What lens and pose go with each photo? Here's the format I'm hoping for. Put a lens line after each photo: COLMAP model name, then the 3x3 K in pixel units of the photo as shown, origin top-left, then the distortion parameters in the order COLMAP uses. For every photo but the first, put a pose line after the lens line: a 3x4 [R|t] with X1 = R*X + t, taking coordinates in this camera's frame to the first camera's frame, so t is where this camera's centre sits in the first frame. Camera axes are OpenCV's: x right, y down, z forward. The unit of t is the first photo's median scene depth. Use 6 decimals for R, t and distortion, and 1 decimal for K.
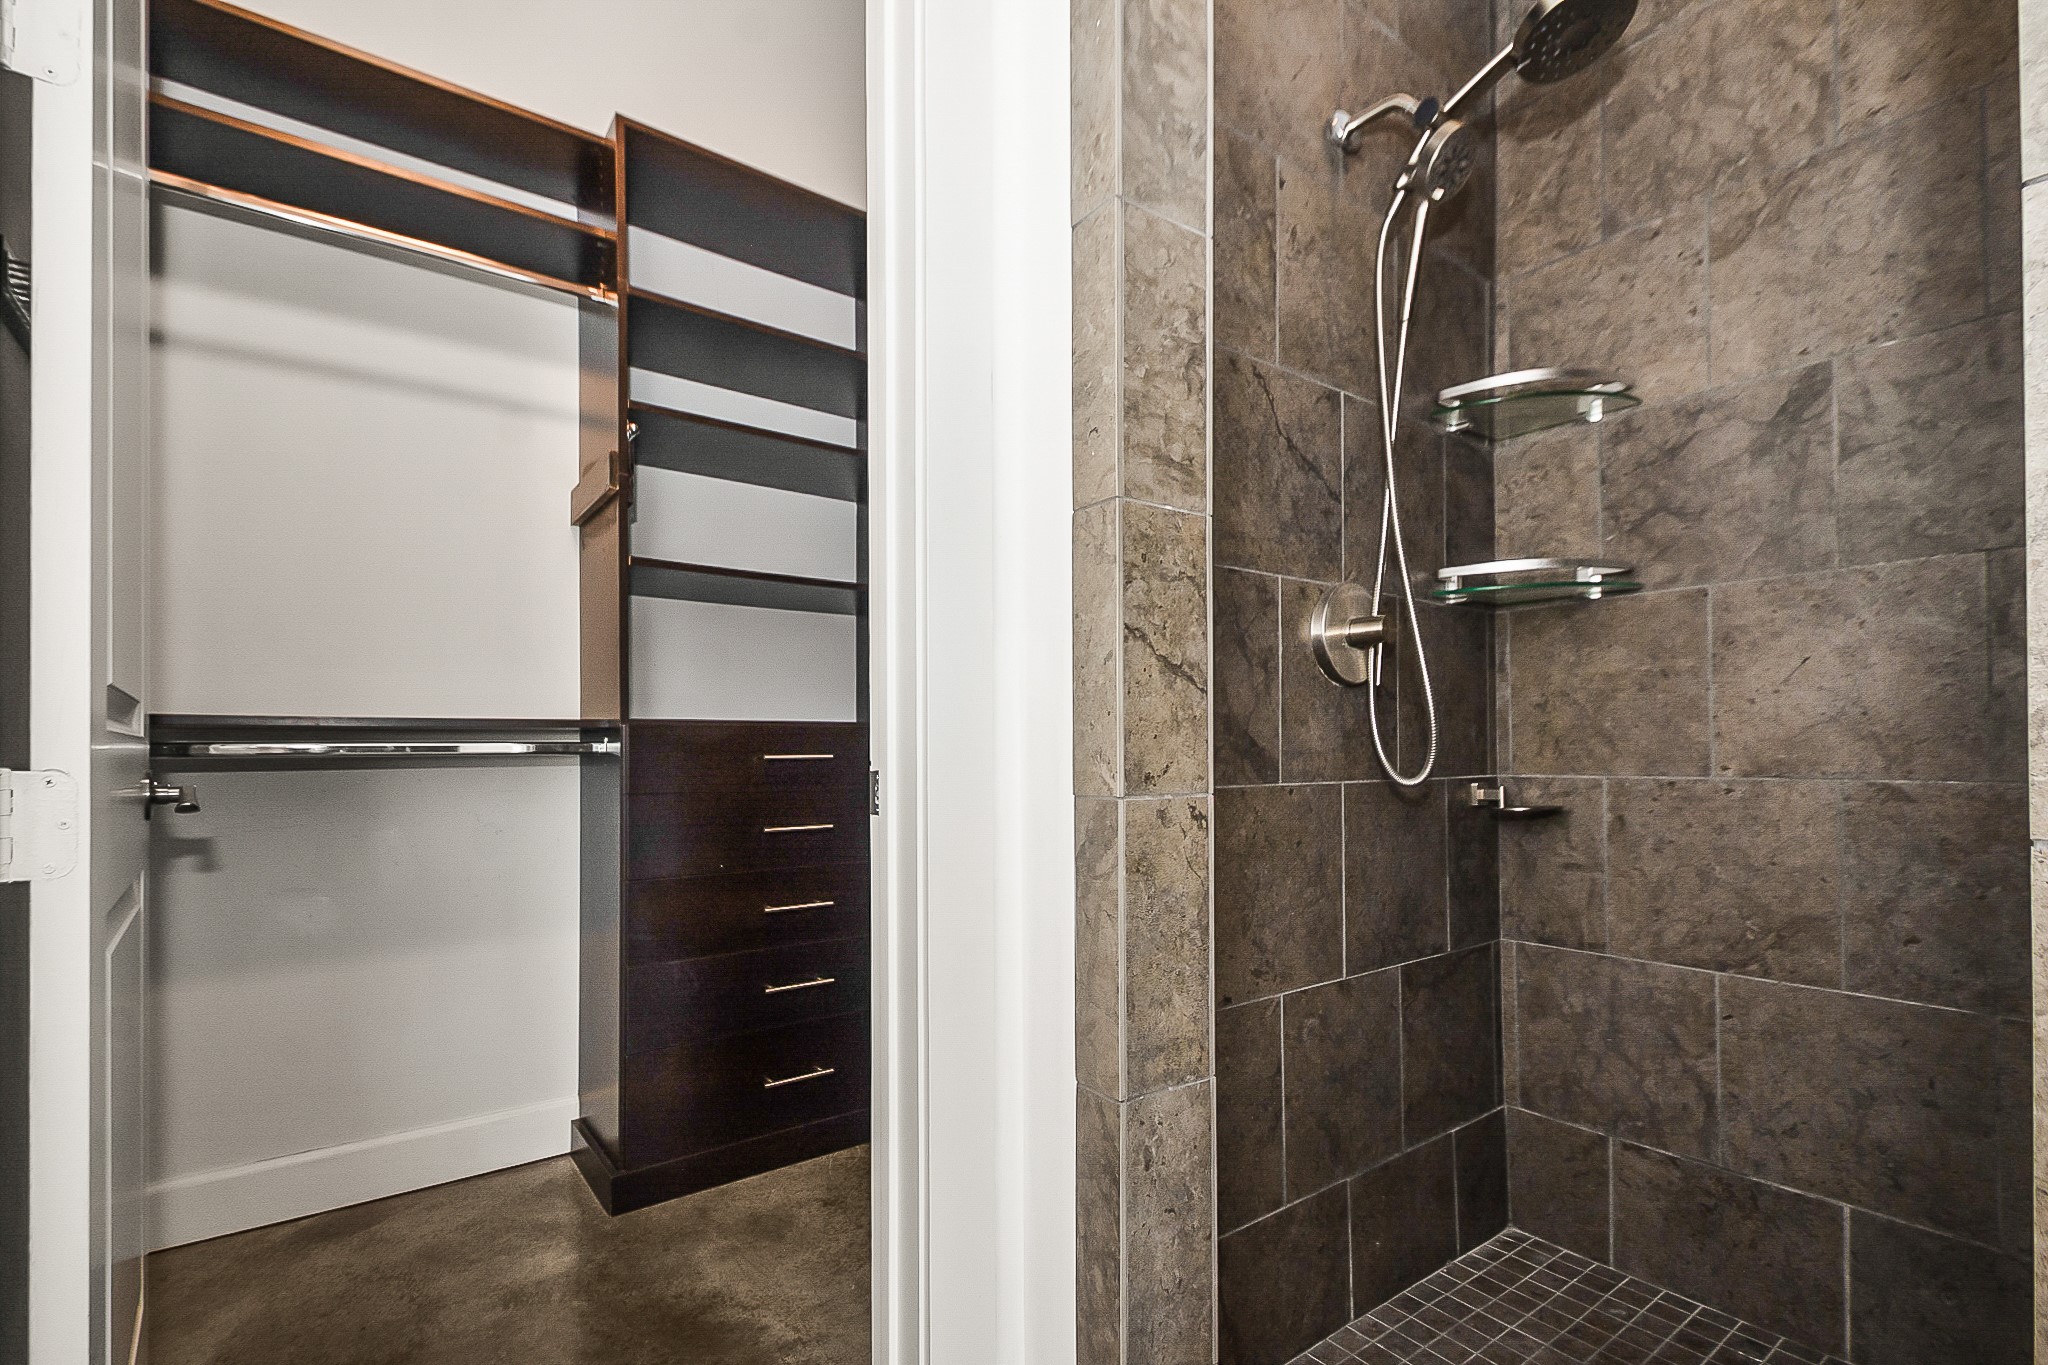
lens RADIAL K [[919.2, 0, 1027.7], [0, 919.2, 710.2], [0, 0, 1]] dist [0.032080, -0.014861]
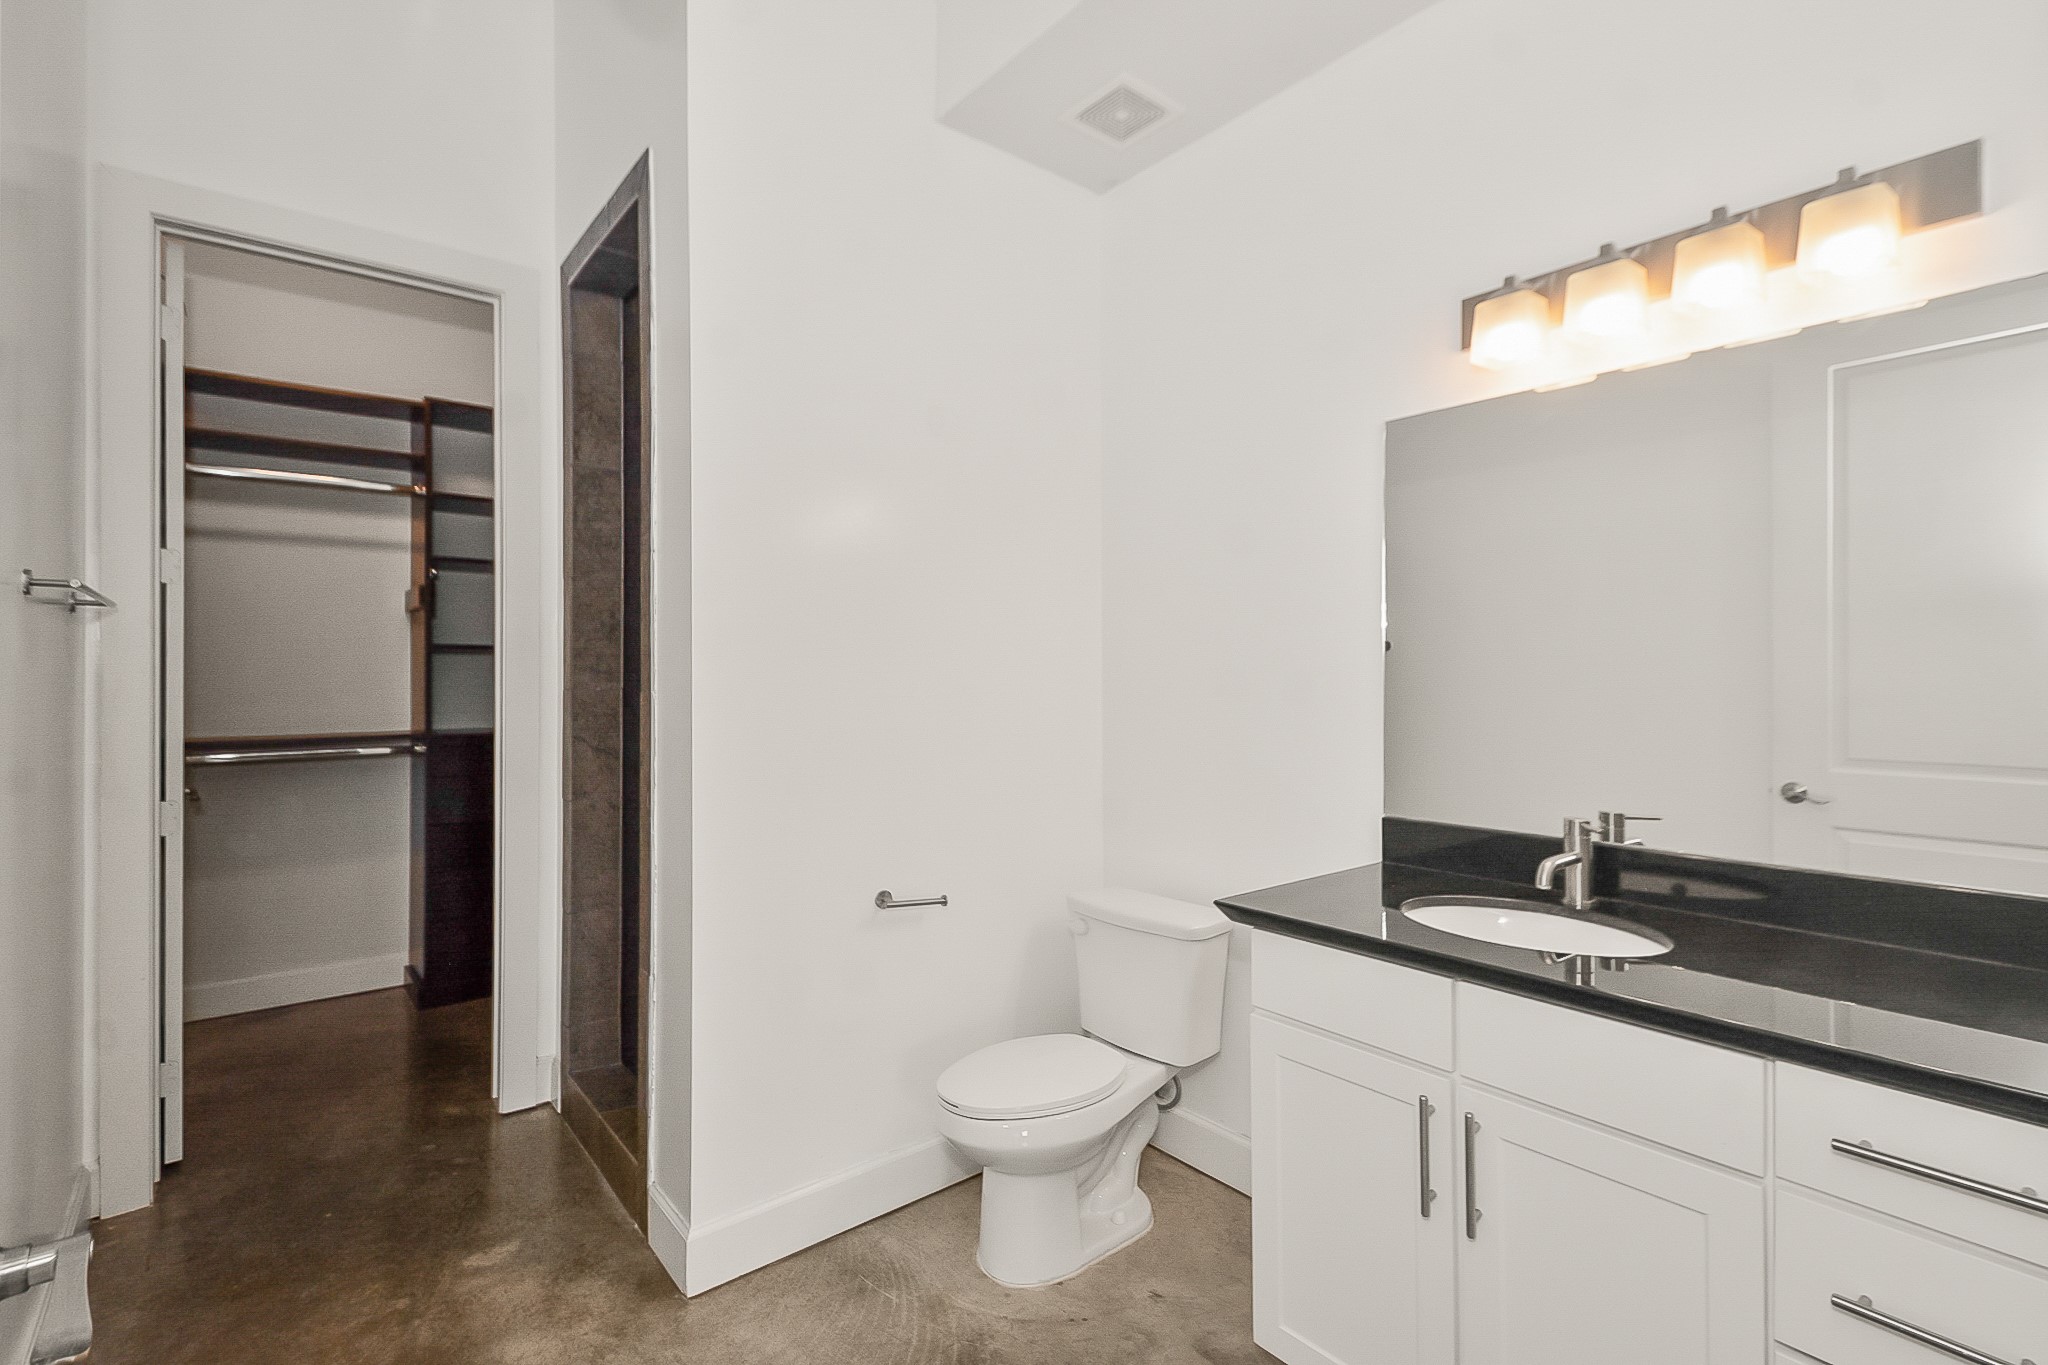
lens RADIAL K [[944.4, 0, 1029.0], [0, 944.4, 693.2], [0, 0, 1]] dist [0.030558, -0.016925]
pose [[0.998408, 0.026034, 0.050028, 0.931676], [-0.027961, 0.998878, 0.038215, -0.259967], [-0.048977, -0.039553, 0.998016, -1.314041]]
